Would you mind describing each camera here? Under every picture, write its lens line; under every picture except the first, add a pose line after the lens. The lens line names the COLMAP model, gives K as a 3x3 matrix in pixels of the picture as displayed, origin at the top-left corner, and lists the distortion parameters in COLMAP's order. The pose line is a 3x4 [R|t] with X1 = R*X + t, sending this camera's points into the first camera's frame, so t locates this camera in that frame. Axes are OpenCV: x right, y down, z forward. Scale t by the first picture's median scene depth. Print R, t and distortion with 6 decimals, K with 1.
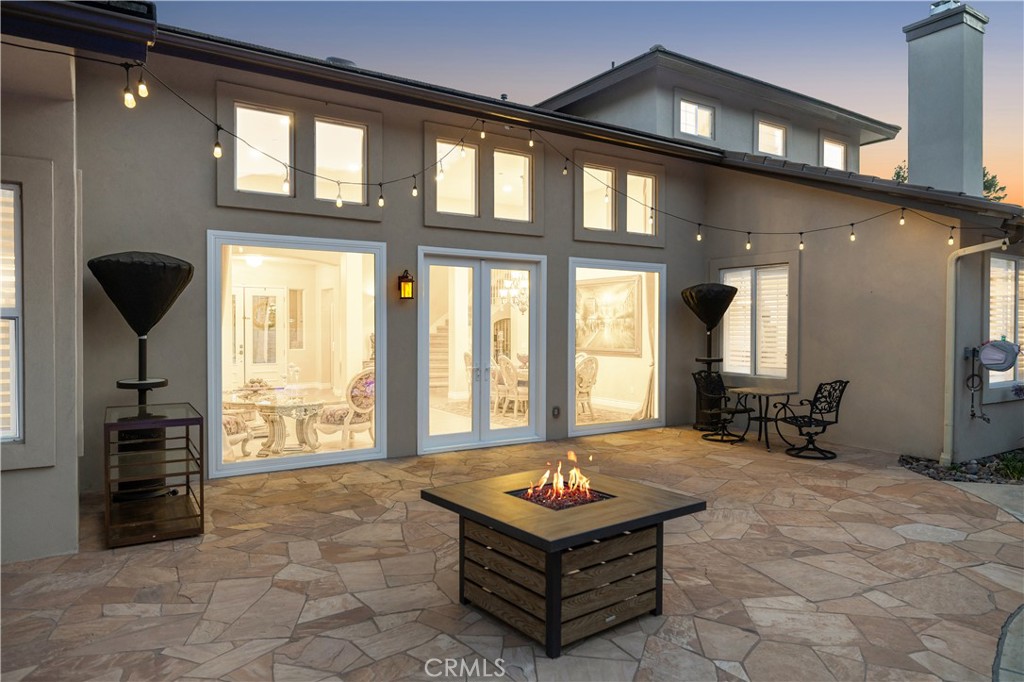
lens RADIAL K [[656.2, 0, 511.7], [0, 656.2, 338.6], [0, 0, 1]] dist [-0.000386, -0.000068]
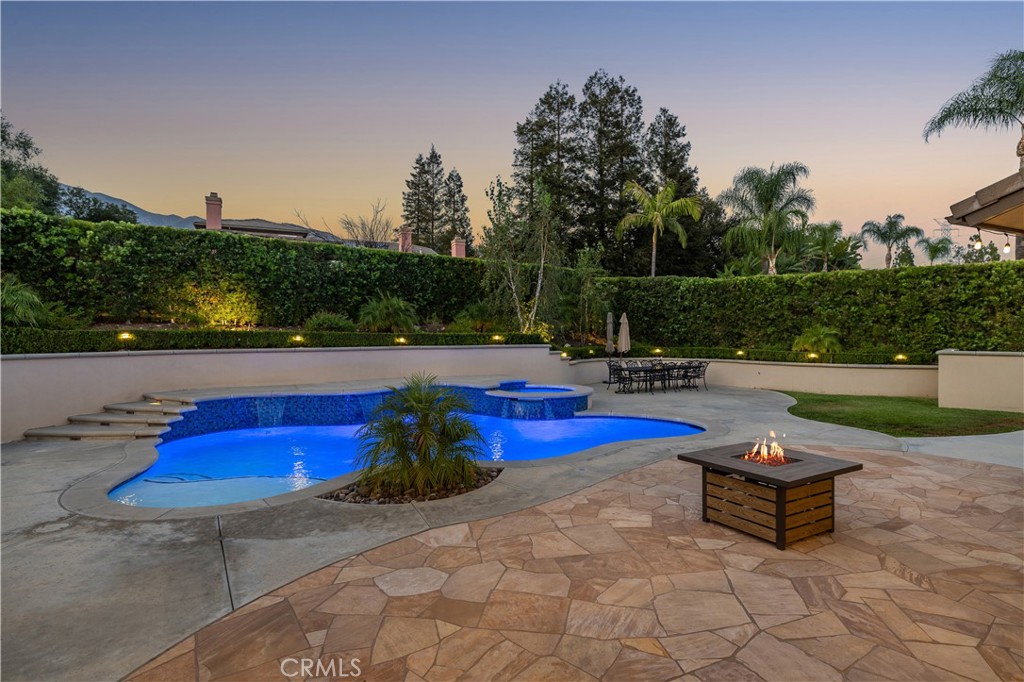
lens RADIAL K [[510.5, 0, 508.7], [0, 510.5, 337.7], [0, 0, 1]] dist [0.001451, 0.000655]
pose [[-0.990116, 0.000595, 0.140247, 0.390048], [0.003929, 0.999716, 0.023500, -0.077106], [-0.140194, 0.023819, -0.989838, 1.710413]]
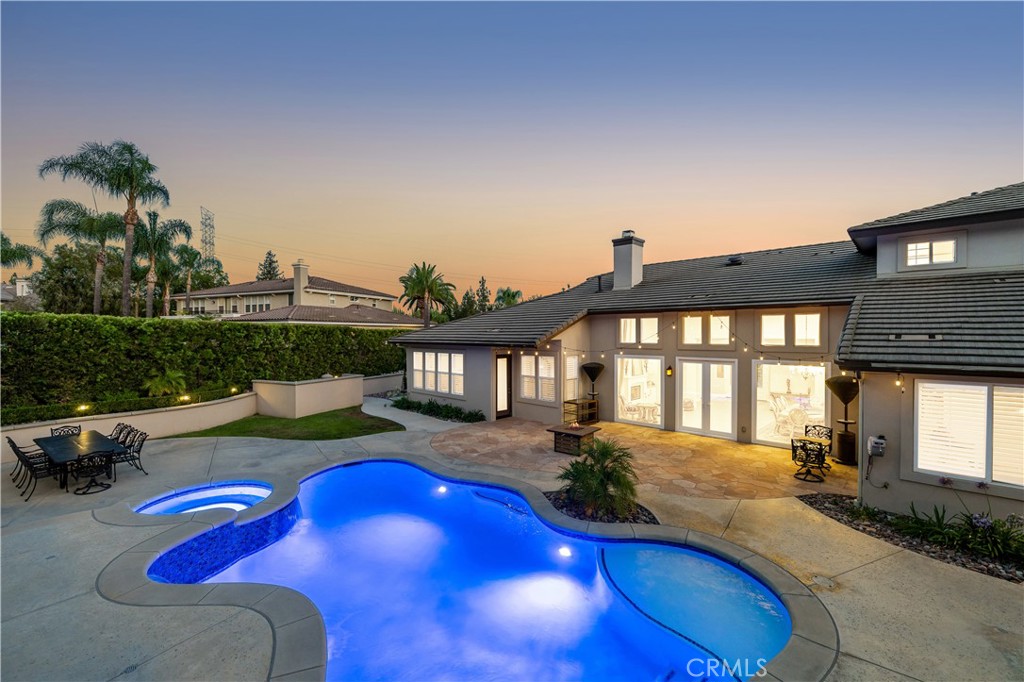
lens RADIAL K [[425.8, 0, 509.7], [0, 425.8, 339.3], [0, 0, 1]] dist [0.001962, -0.000014]
pose [[0.226016, 0.011240, -0.974059, 2.265934], [-0.015254, 0.999852, 0.007998, -0.337267], [0.974004, 0.013051, 0.226154, -0.170120]]
